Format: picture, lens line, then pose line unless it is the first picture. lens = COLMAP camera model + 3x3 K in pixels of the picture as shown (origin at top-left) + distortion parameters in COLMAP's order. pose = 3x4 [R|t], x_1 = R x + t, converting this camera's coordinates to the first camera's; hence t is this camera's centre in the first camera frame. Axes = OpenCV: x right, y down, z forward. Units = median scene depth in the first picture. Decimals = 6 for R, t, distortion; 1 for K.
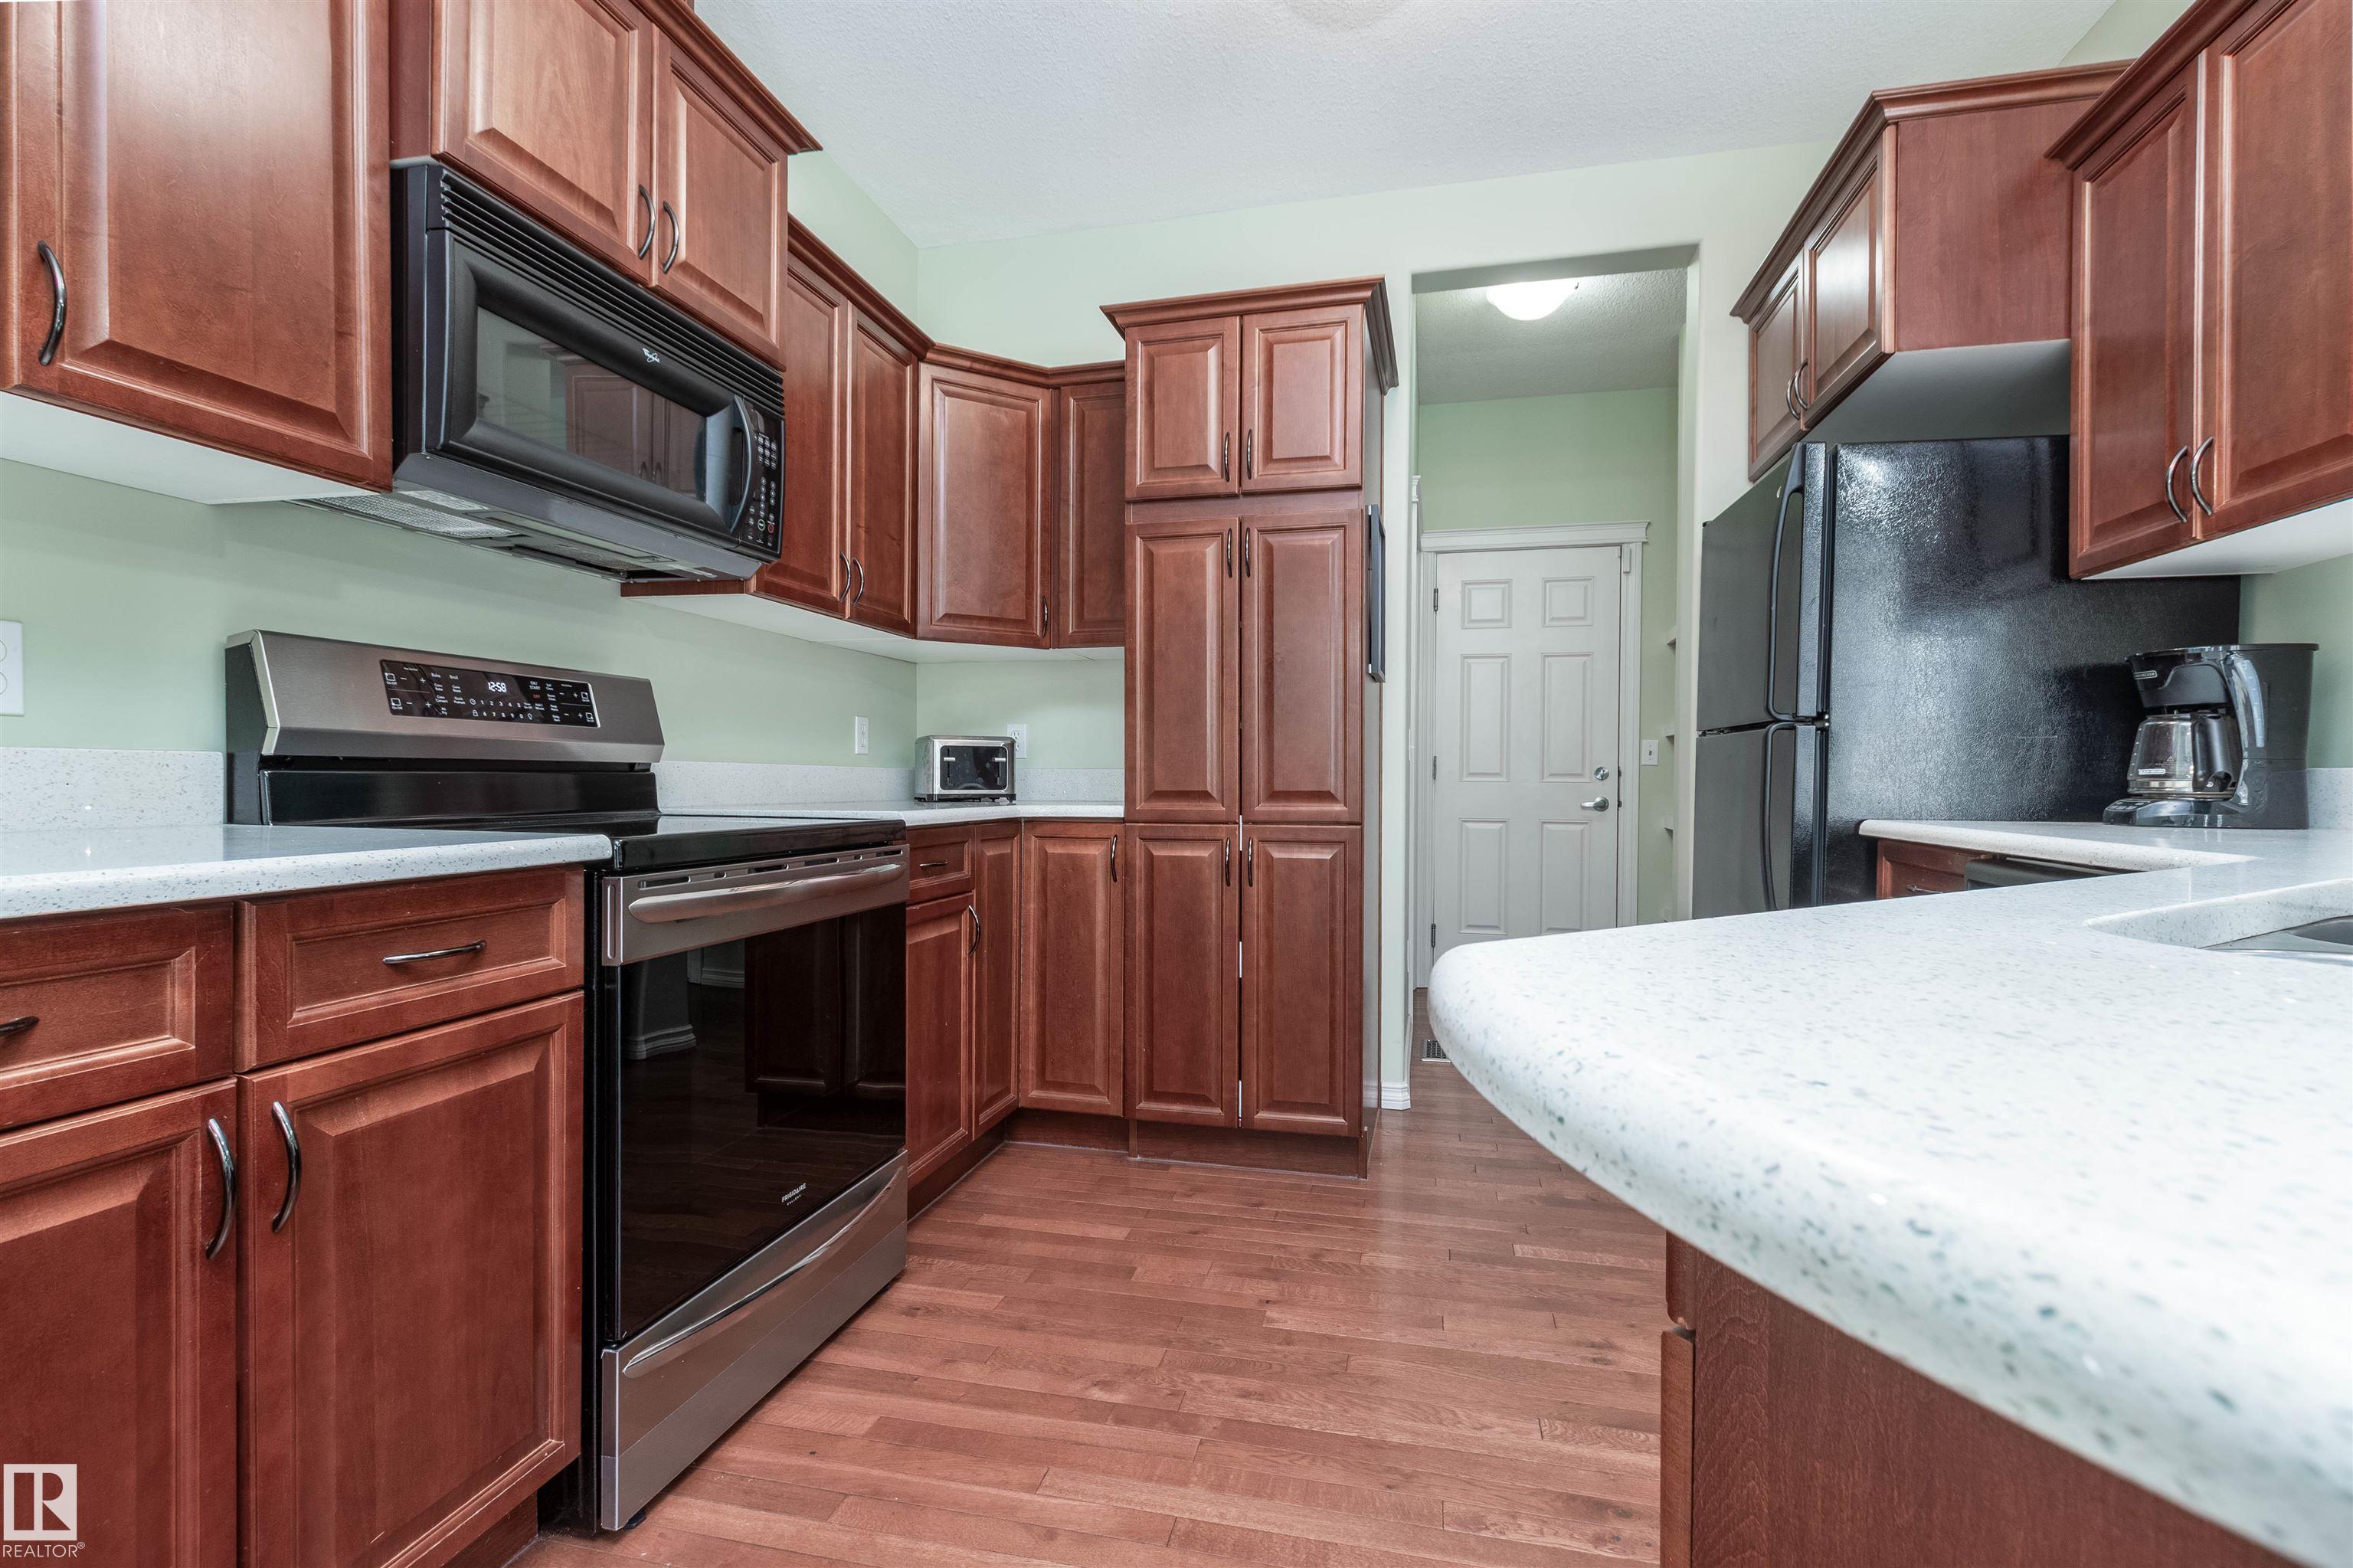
lens RADIAL K [[1048.5, 0, 1176.5], [0, 1048.5, 784.0], [0, 0, 1]] dist [0.001351, 0.000013]
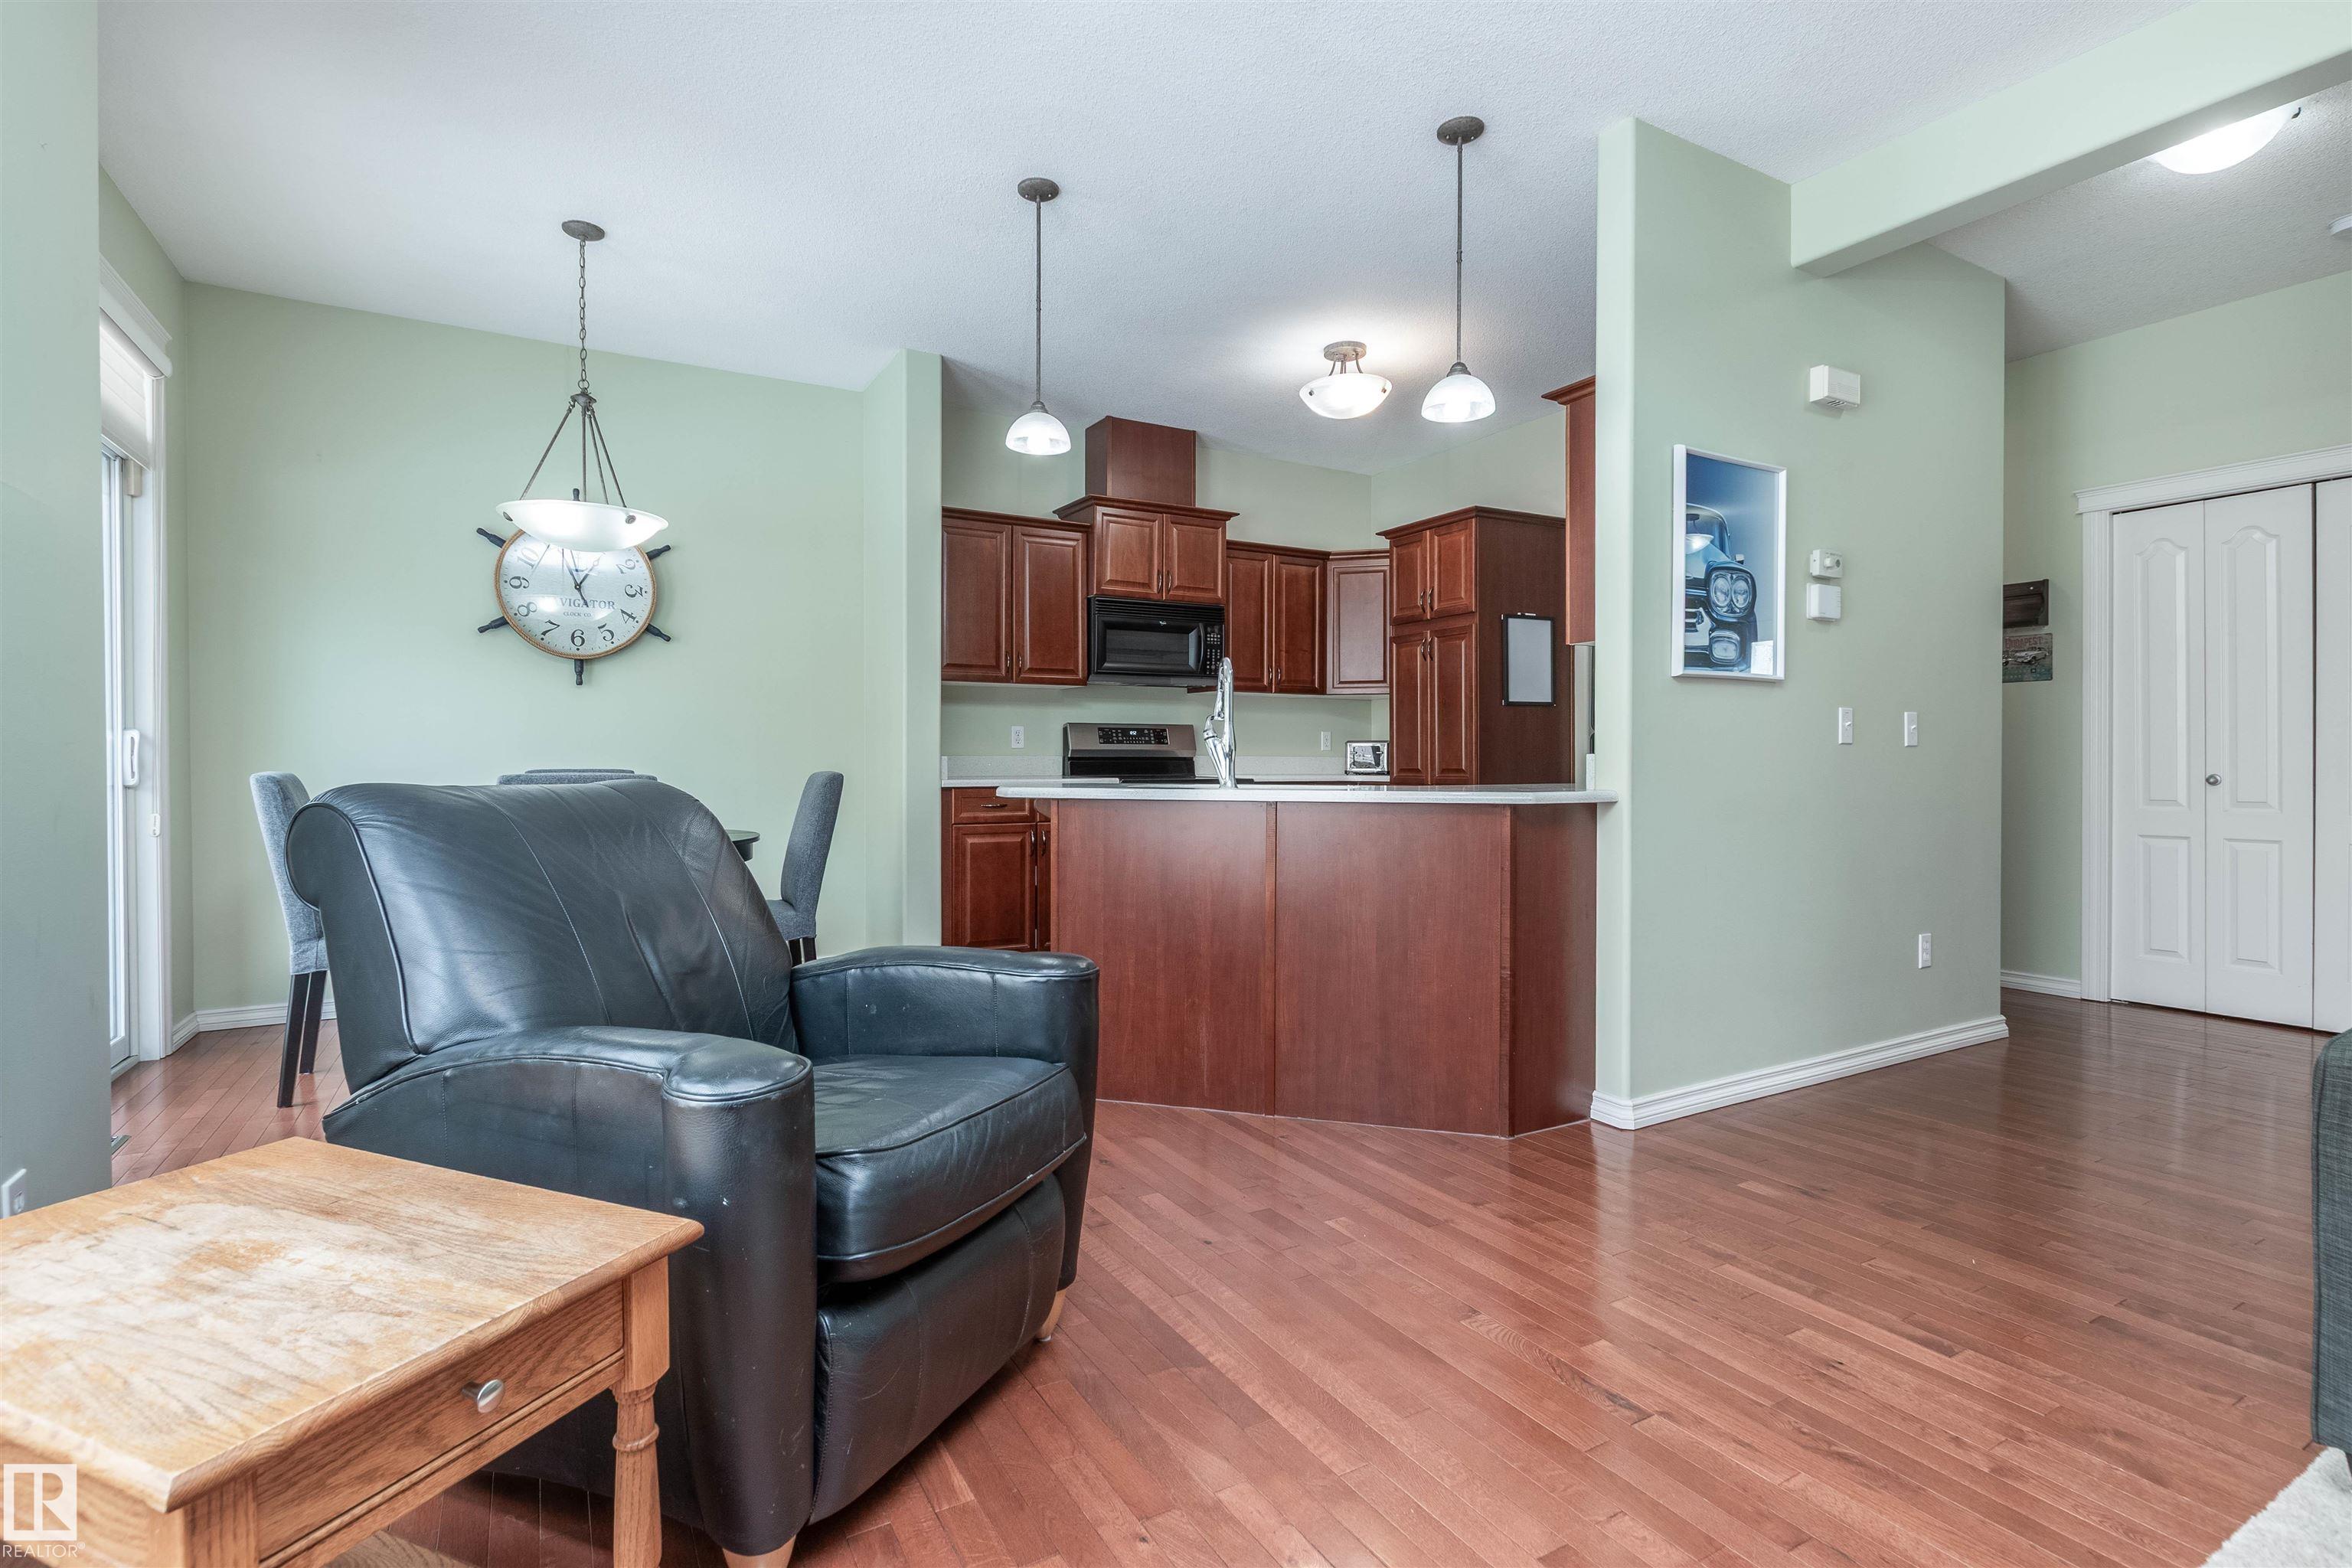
lens RADIAL K [[1099.0, 0, 1176.0], [0, 1099.0, 784.0], [0, 0, 1]] dist [0.000389, 0.000001]
pose [[0.682503, 0.013336, -0.730761, 1.867292], [-0.002866, 0.999875, 0.015571, 0.005791], [0.730877, -0.008533, 0.682456, -1.152548]]
